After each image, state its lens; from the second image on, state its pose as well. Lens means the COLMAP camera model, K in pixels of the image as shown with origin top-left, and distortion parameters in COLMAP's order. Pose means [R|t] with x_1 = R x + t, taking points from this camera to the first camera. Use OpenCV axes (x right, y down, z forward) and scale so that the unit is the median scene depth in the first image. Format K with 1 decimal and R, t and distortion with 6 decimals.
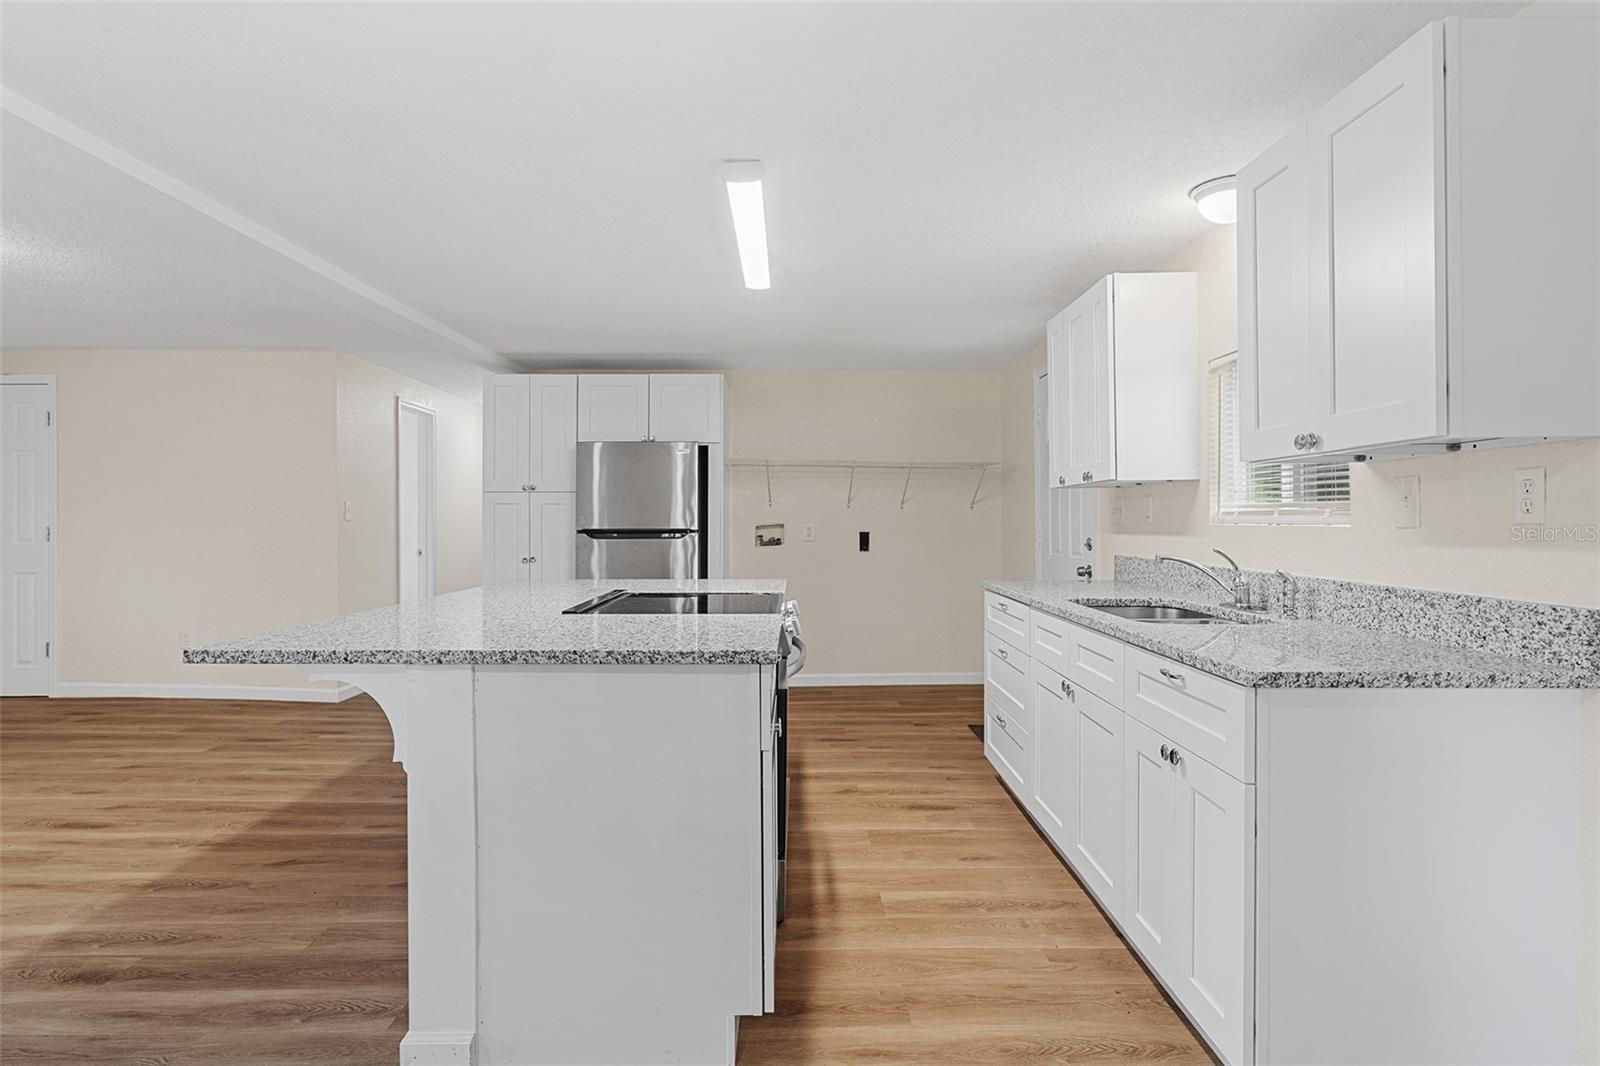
lens RADIAL K [[861.8, 0, 797.7], [0, 861.8, 526.5], [0, 0, 1]] dist [-0.007706, 0.003578]
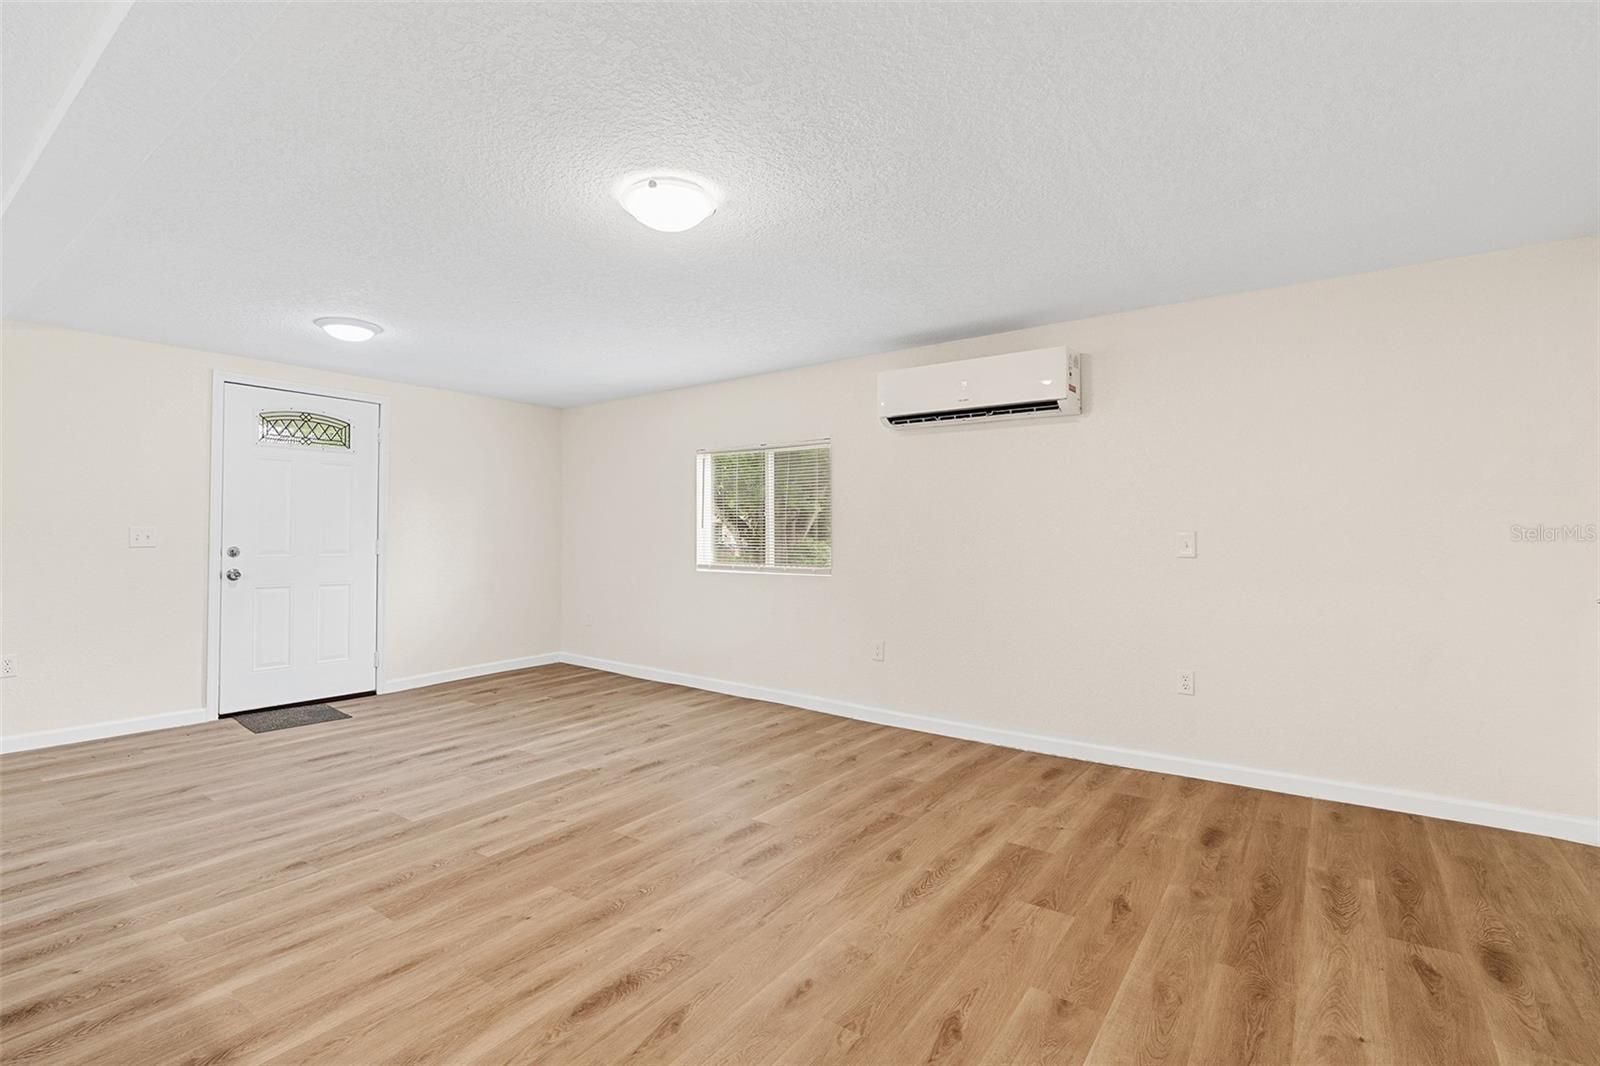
lens RADIAL K [[731.2, 0, 780.4], [0, 731.2, 520.1], [0, 0, 1]] dist [-0.011113, 0.004493]
pose [[-0.606358, -0.015175, -0.795047, -0.595442], [-0.008945, 0.999885, -0.012263, -0.006065], [0.795142, -0.000324, -0.606424, 1.820300]]
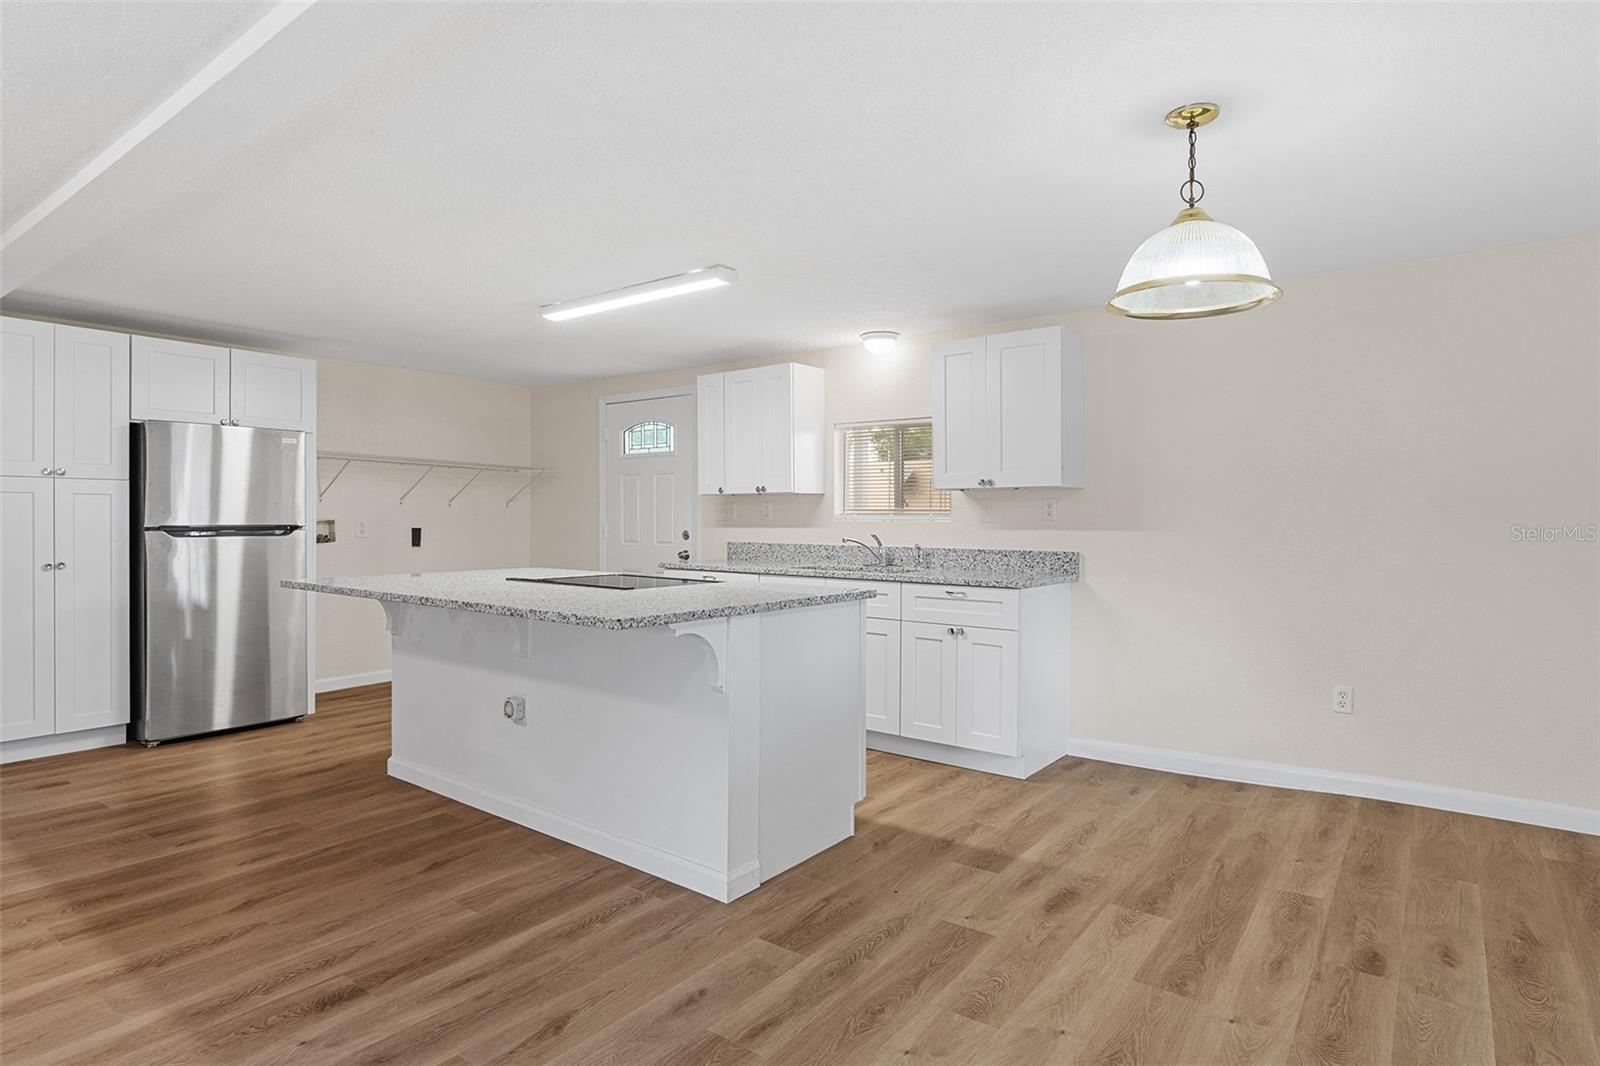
lens RADIAL K [[861.8, 0, 797.9], [0, 861.8, 520.0], [0, 0, 1]] dist [-0.007706, 0.003578]
pose [[0.613776, 0.002108, 0.789477, -1.076811], [0.001460, 0.999992, -0.003805, 0.003158], [-0.789479, 0.003488, 0.613768, 0.017019]]
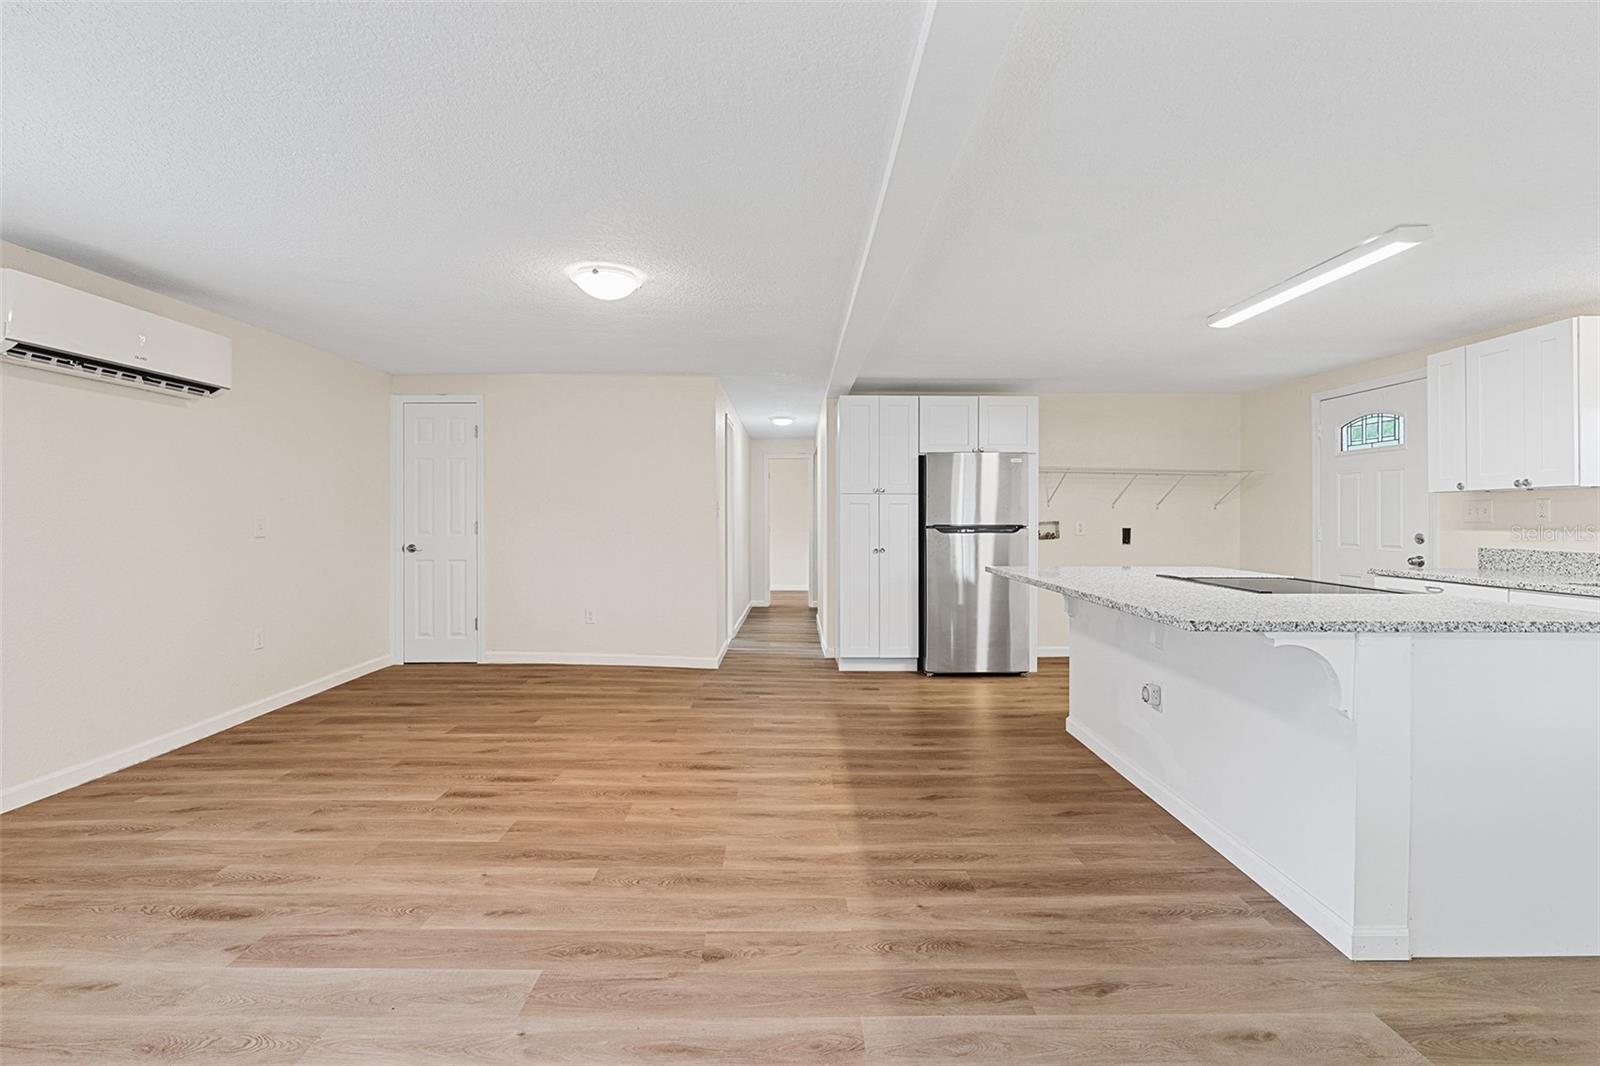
lens RADIAL K [[731.2, 0, 796.0], [0, 731.2, 524.4], [0, 0, 1]] dist [-0.011113, 0.004493]
pose [[0.999990, 0.002935, -0.003447, -0.897880], [-0.002930, 0.999995, 0.001539, 0.002630], [0.003451, -0.001529, 0.999993, -0.043428]]
